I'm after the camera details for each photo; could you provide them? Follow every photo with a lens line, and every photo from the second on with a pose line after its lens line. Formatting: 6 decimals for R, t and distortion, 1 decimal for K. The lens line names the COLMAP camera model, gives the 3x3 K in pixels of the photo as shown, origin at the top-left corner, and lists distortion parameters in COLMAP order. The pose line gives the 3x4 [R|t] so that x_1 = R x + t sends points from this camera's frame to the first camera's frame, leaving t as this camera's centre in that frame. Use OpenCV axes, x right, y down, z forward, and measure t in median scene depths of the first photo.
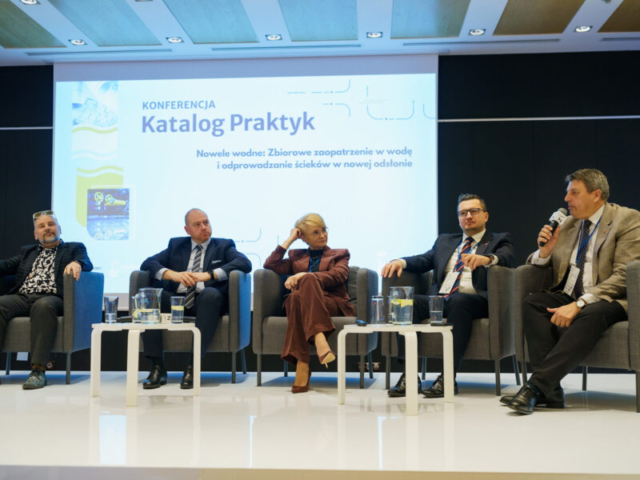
lens RADIAL K [[734.5, 0, 324.0], [0, 734.5, 244.4], [0, 0, 1]] dist [0.002570, 0.000000]
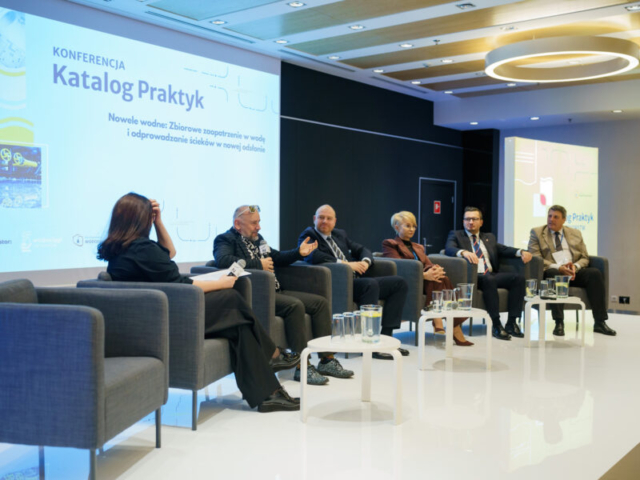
lens RADIAL K [[734.5, 0, 341.5], [0, 734.5, 248.2], [0, 0, 1]] dist [0.002570, 0.000000]
pose [[0.542144, -0.024264, 0.839935, -0.799541], [-0.071796, 0.994590, 0.075074, -0.049575], [-0.837213, -0.101005, 0.537469, 0.240533]]
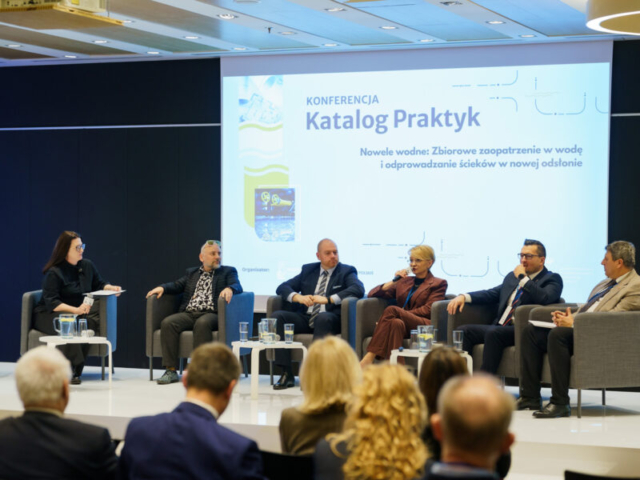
lens RADIAL K [[1560.6, 0, 323.1], [0, 1560.6, 239.1], [0, 0, 1]] dist [0.041667, 0.000000]
pose [[0.946016, 0.010020, -0.323964, 0.440327], [0.016219, 0.996806, 0.078192, -0.170694], [0.323713, -0.079225, 0.942833, -0.938786]]
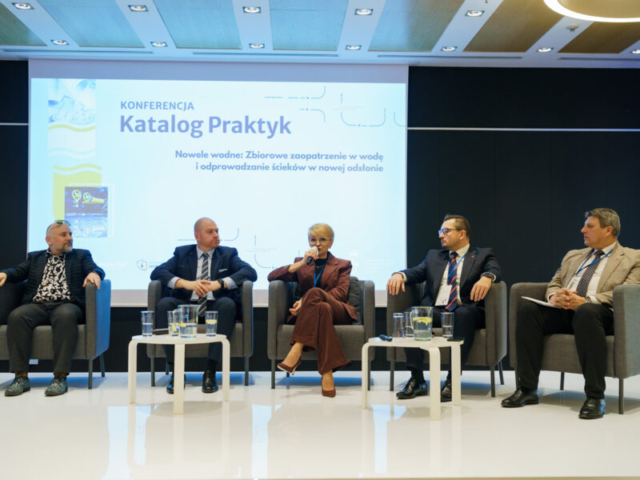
lens RADIAL K [[740.8, 0, 322.7], [0, 740.8, 242.1], [0, 0, 1]] dist [0.013870, 0.000000]
pose [[0.993718, 0.008653, 0.111578, -0.083878], [-0.012214, 0.999436, 0.031273, -0.035634], [-0.111245, -0.032439, 0.993263, -0.055061]]
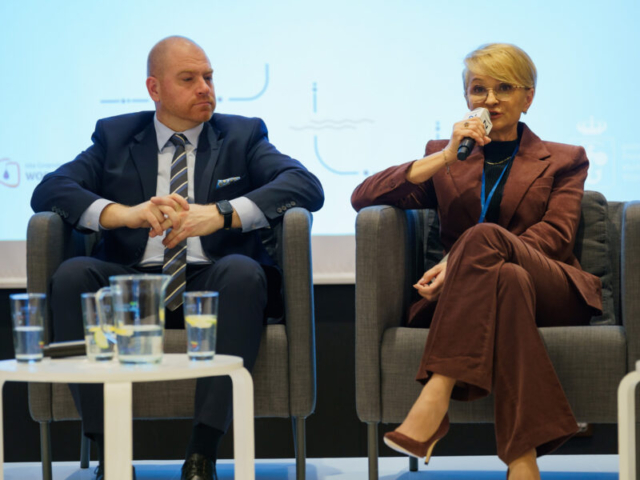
lens RADIAL K [[2103.7, 0, 322.4], [0, 2103.7, 245.8], [0, 0, 1]] dist [0.062799, 0.000000]
pose [[0.999591, -0.016490, 0.023357, -0.084162], [0.014117, 0.995051, 0.098354, -0.034133], [-0.024863, -0.097984, 0.994877, -0.068474]]
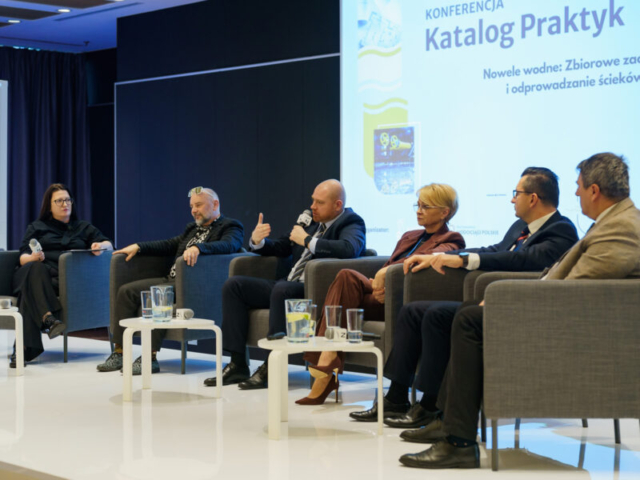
lens RADIAL K [[1284.9, 0, 315.5], [0, 1284.9, 237.2], [0, 0, 1]] dist [0.043583, 0.000000]
pose [[0.734359, 0.010808, -0.678675, 0.576168], [0.050486, 0.996234, 0.070493, -0.061179], [0.676881, -0.086031, 0.731048, -0.062158]]
